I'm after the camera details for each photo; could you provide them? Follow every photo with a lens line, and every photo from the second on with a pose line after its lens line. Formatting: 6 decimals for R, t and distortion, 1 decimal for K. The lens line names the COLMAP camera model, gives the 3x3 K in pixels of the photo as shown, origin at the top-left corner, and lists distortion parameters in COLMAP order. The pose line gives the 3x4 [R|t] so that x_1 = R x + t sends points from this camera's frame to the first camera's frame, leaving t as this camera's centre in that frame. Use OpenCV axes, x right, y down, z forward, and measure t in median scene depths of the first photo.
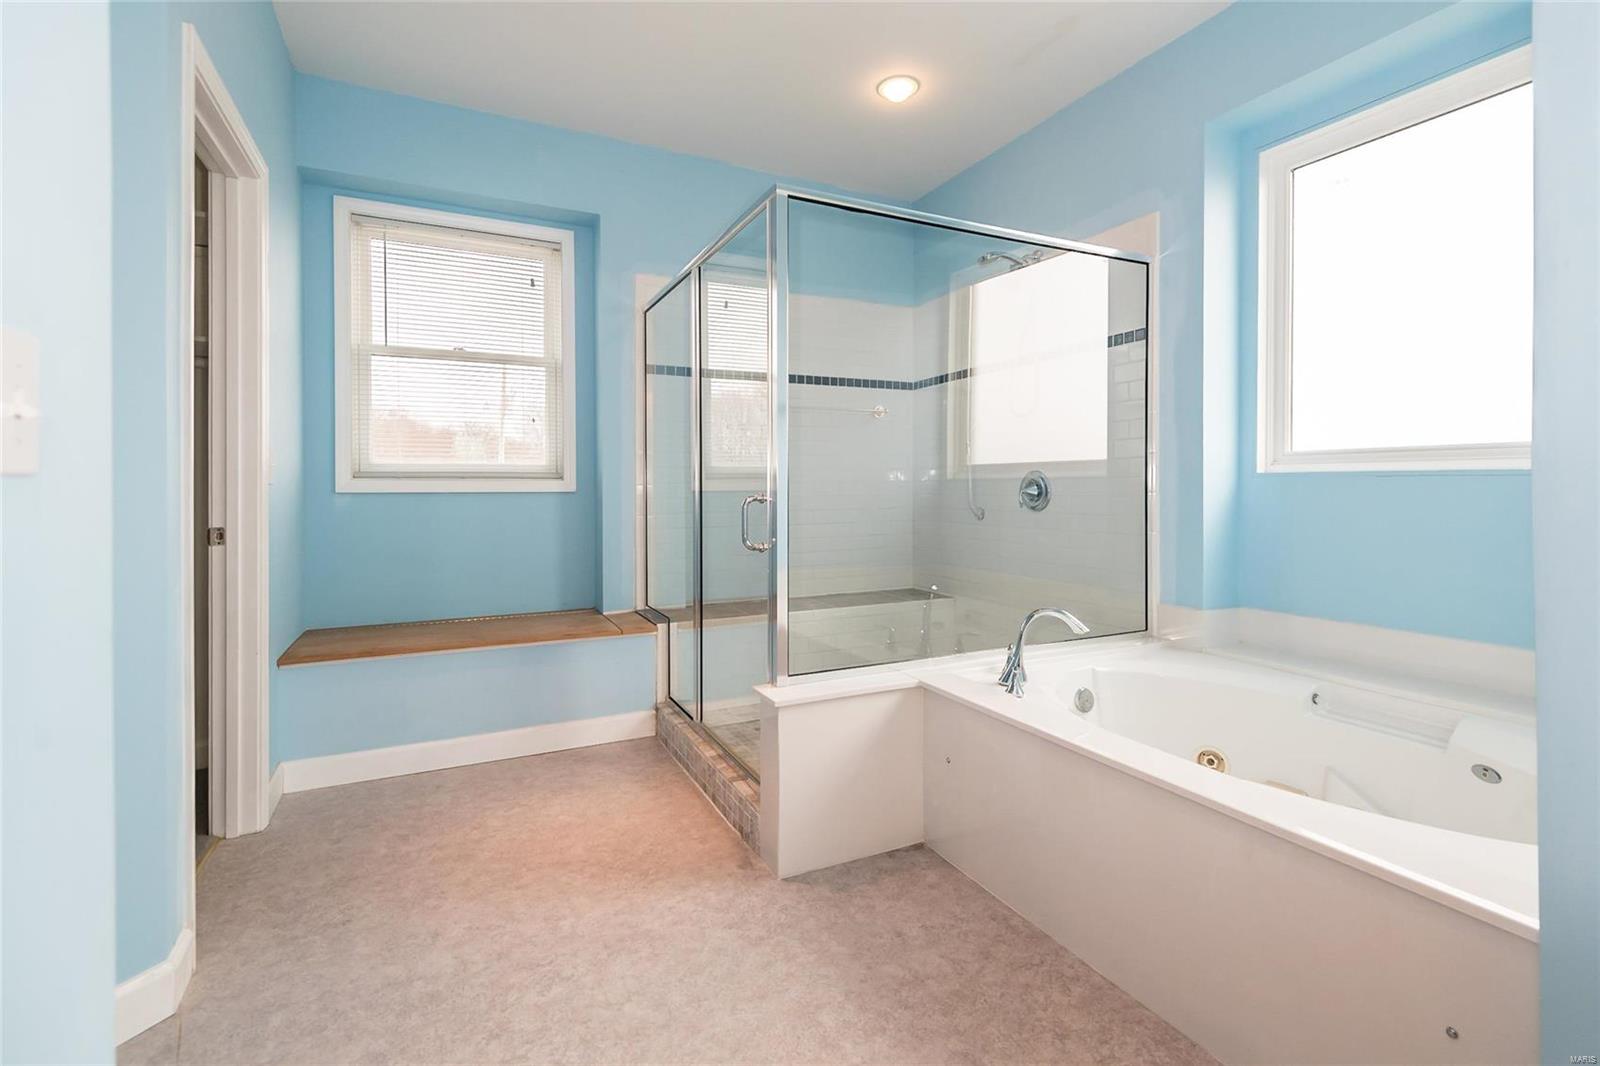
lens RADIAL K [[731.8, 0, 807.7], [0, 731.8, 486.1], [0, 0, 1]] dist [0.022822, -0.006276]
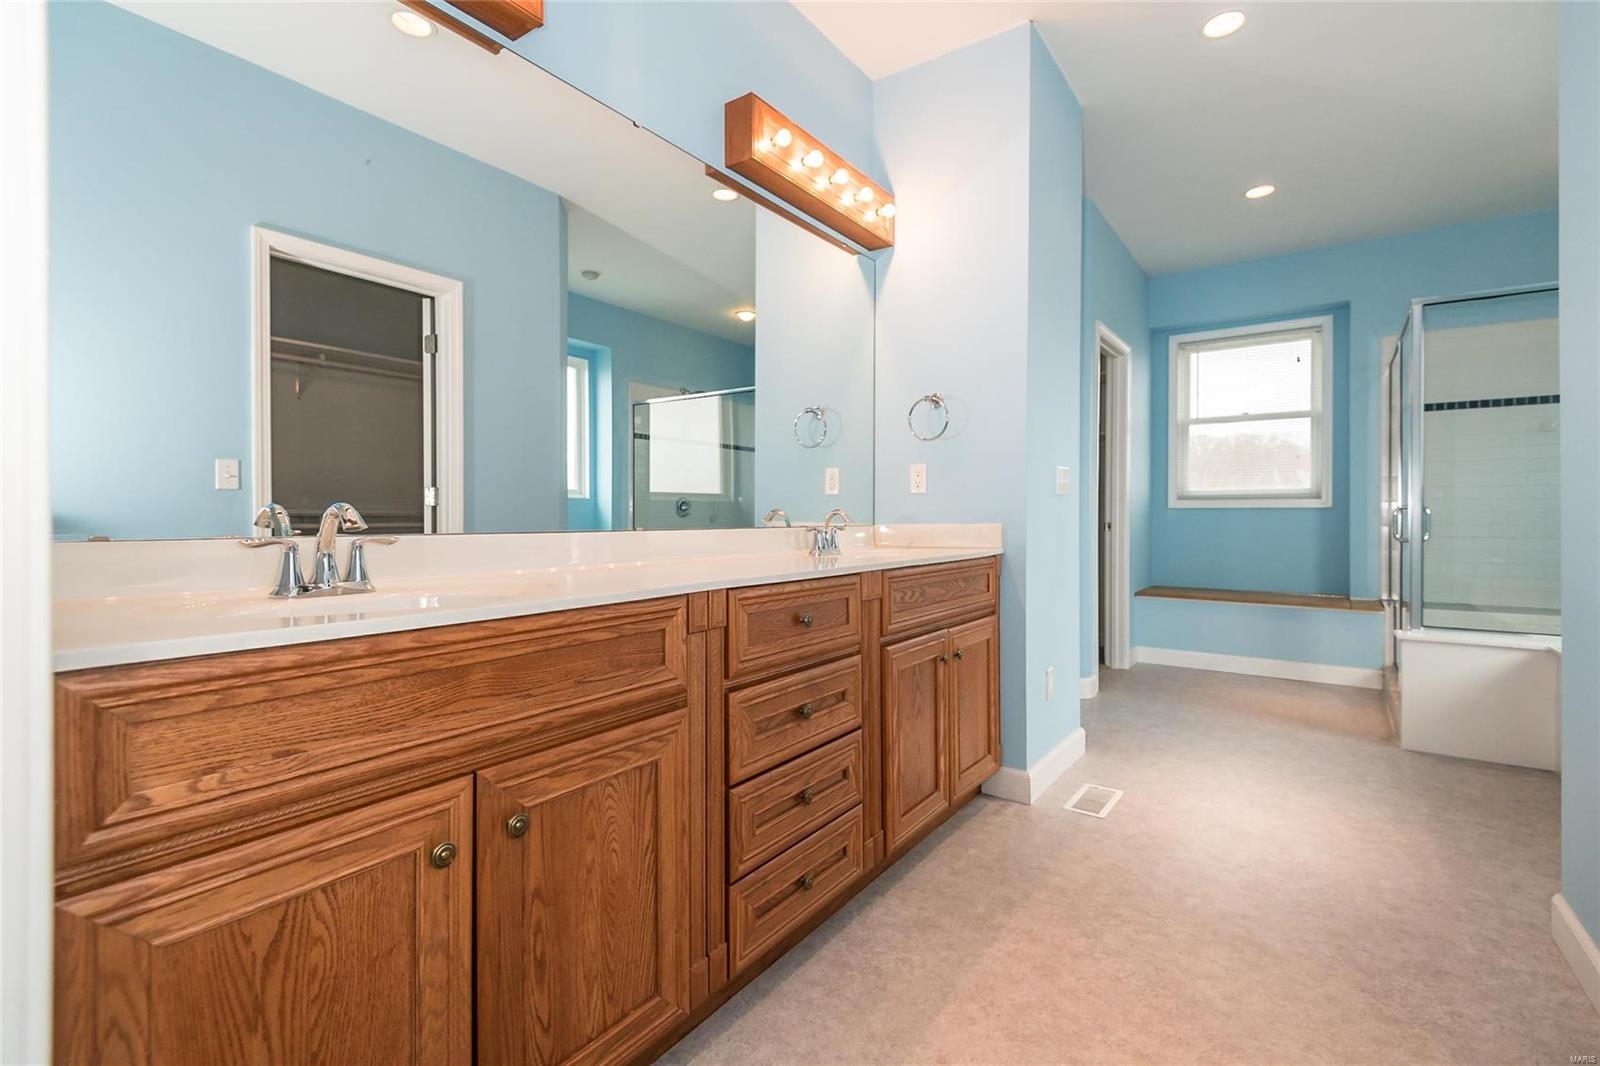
lens RADIAL K [[731.8, 0, 811.4], [0, 731.8, 519.1], [0, 0, 1]] dist [0.022822, -0.006276]
pose [[0.470241, 0.006445, -0.882515, 0.567956], [-0.003865, 0.999979, 0.005243, 0.034092], [0.882530, 0.000945, 0.470256, -0.635210]]
